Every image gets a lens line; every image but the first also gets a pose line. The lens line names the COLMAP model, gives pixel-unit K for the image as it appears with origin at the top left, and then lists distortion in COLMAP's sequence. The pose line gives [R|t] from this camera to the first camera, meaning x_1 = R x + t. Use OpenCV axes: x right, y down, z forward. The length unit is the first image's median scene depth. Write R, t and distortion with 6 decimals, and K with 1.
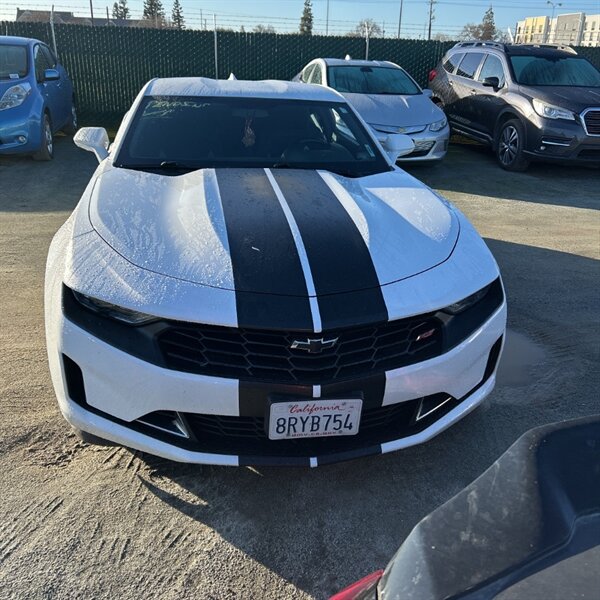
lens RADIAL K [[609.0, 0, 301.5], [0, 609.0, 300.1], [0, 0, 1]] dist [0.007590, 0.000000]
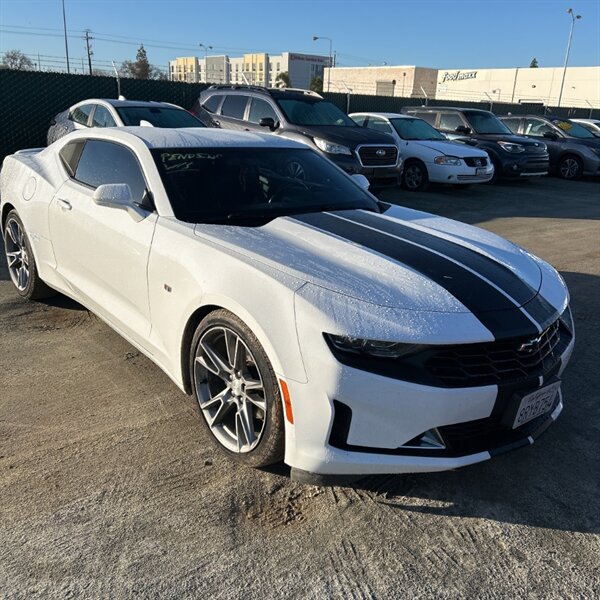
lens RADIAL K [[609.0, 0, 314.7], [0, 609.0, 301.7], [0, 0, 1]] dist [0.007590, 0.000000]
pose [[0.862239, -0.147667, 0.484498, -0.229948], [0.171397, 0.985190, -0.004759, -0.020310], [-0.476620, 0.087145, 0.874779, 0.024076]]
